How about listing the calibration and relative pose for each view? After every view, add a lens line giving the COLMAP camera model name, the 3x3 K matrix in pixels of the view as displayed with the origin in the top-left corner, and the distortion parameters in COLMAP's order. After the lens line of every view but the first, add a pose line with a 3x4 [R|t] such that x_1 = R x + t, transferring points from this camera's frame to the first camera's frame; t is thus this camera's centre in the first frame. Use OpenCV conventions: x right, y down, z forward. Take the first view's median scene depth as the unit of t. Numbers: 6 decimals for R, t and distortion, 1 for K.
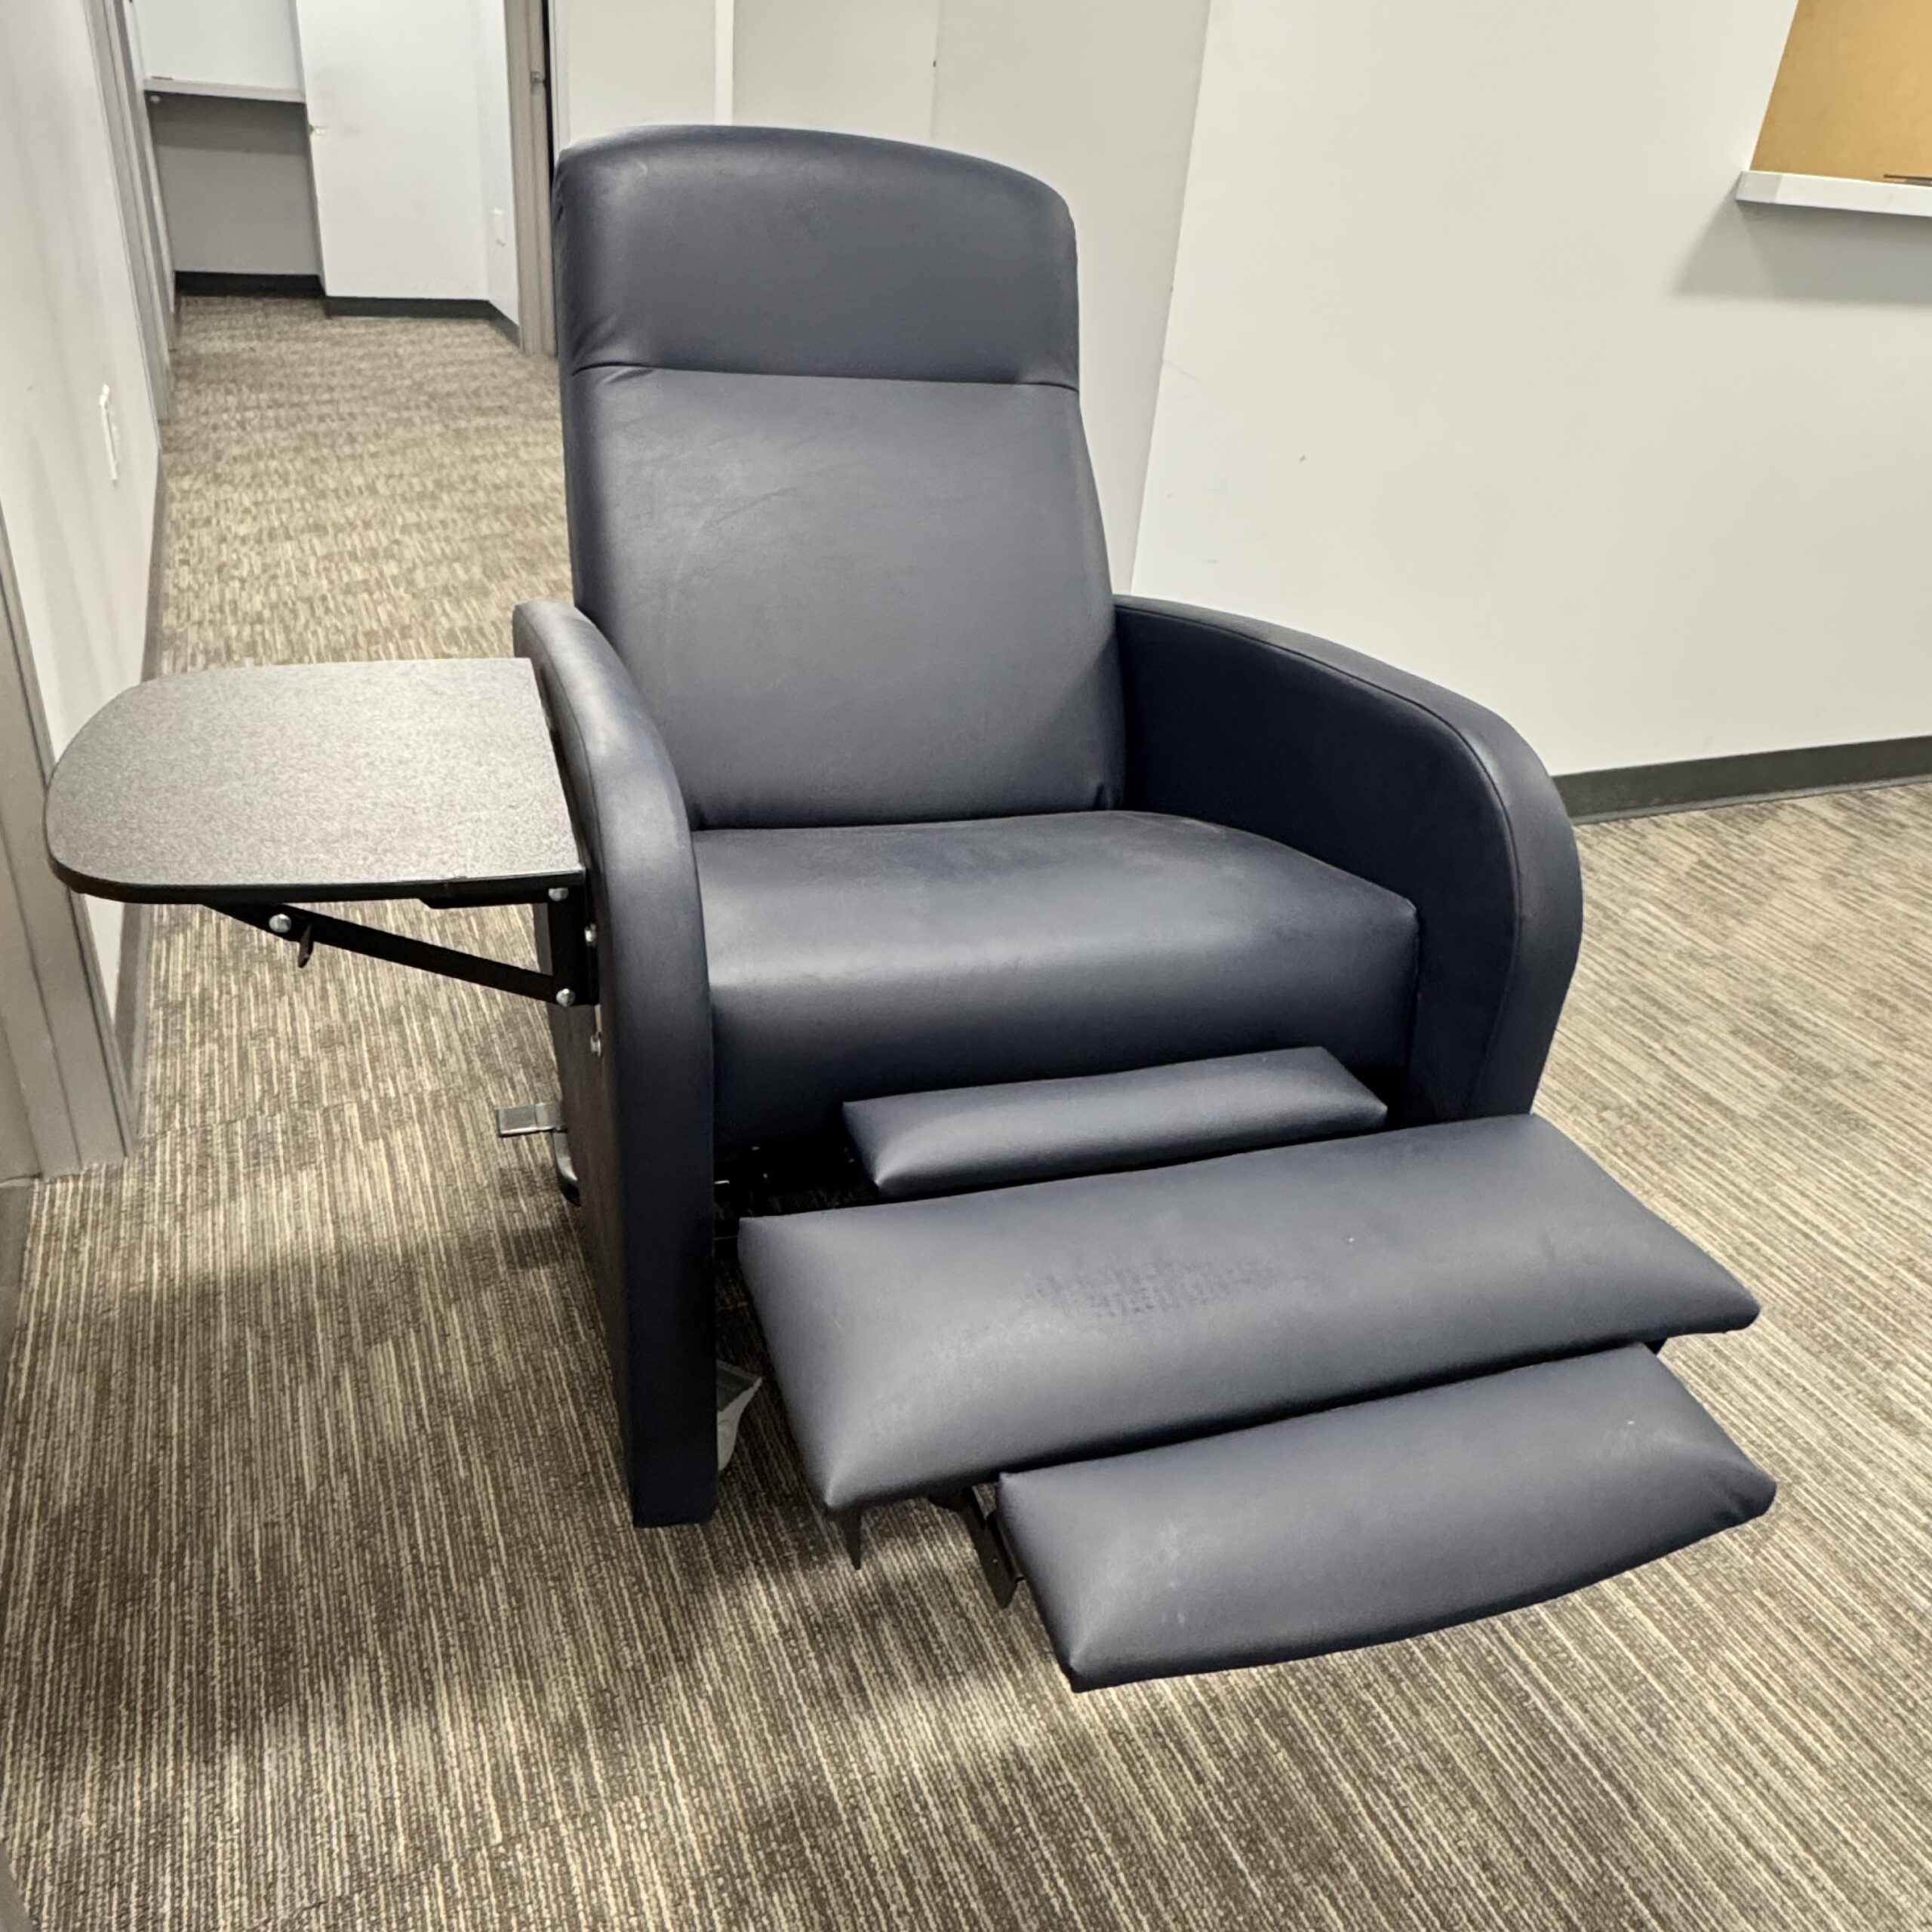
lens RADIAL K [[1543.8, 0, 954.2], [0, 1543.8, 937.7], [0, 0, 1]] dist [-0.010289, 0.007779]
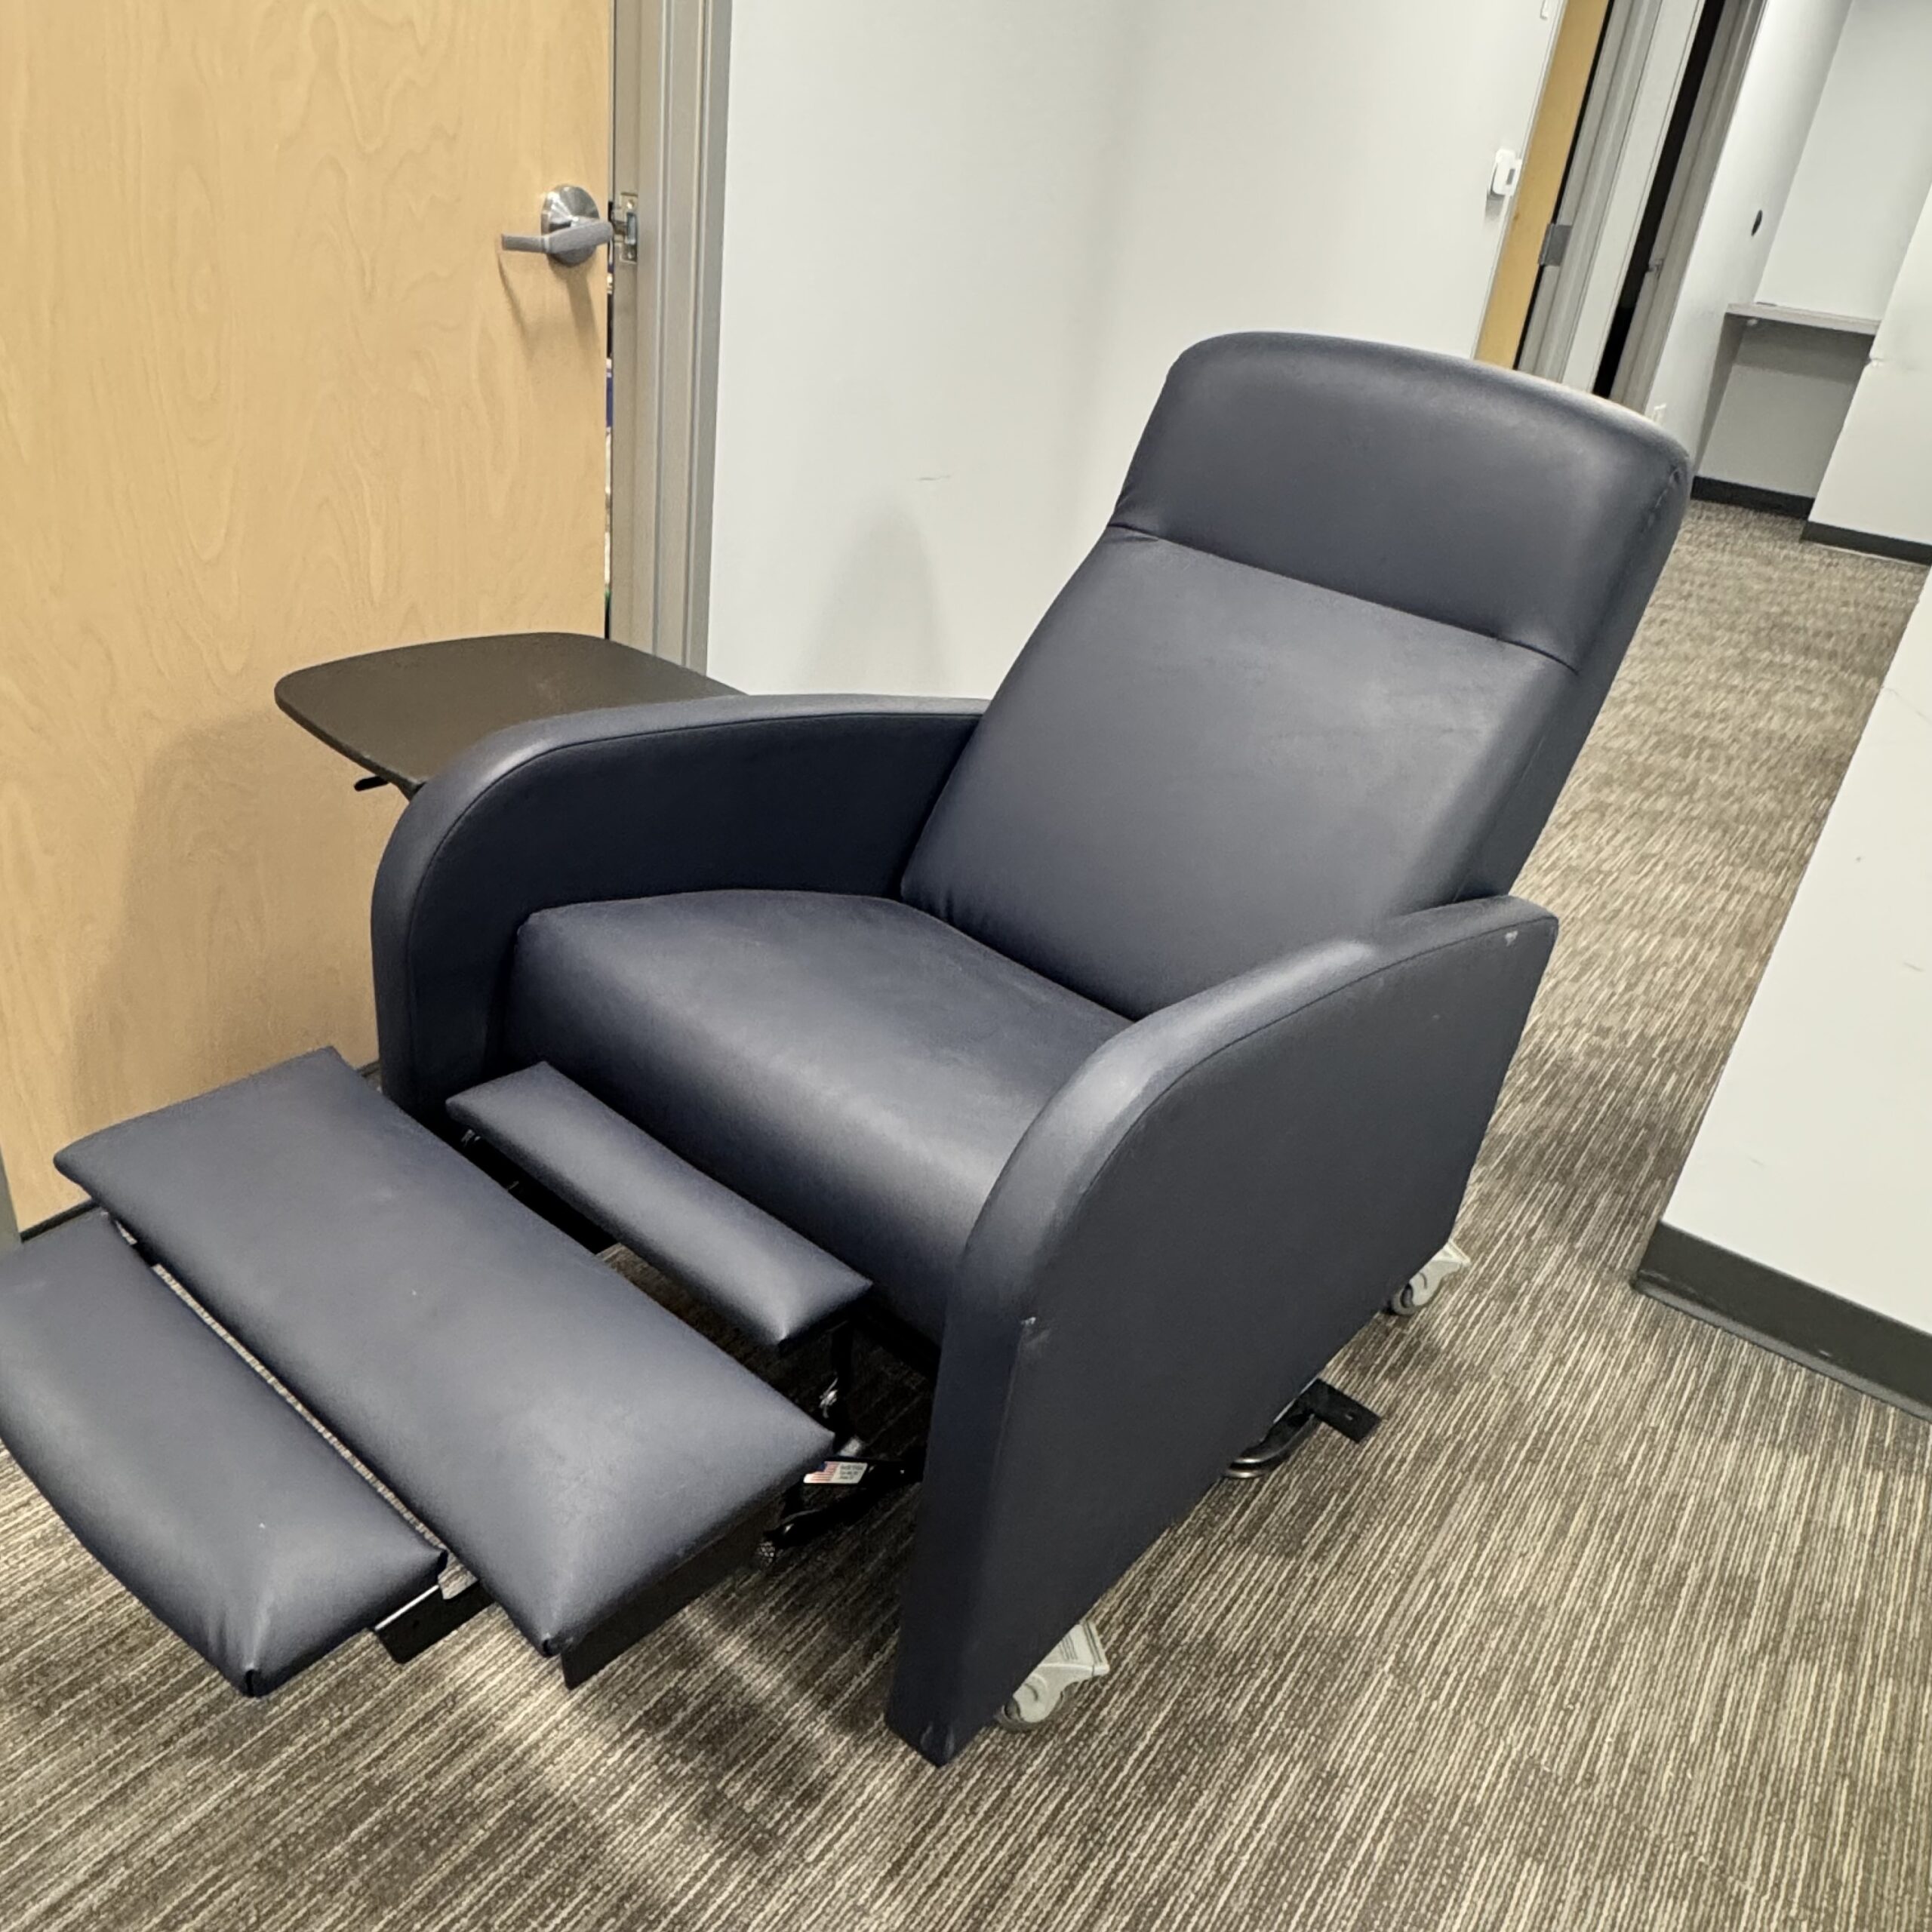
lens RADIAL K [[1543.8, 0, 954.2], [0, 1543.8, 937.7], [0, 0, 1]] dist [-0.010289, 0.007779]
pose [[0.529836, 0.375867, -0.760262, 0.906137], [-0.463730, 0.878949, 0.111365, -0.240601], [0.710090, 0.293551, 0.640000, 0.388364]]
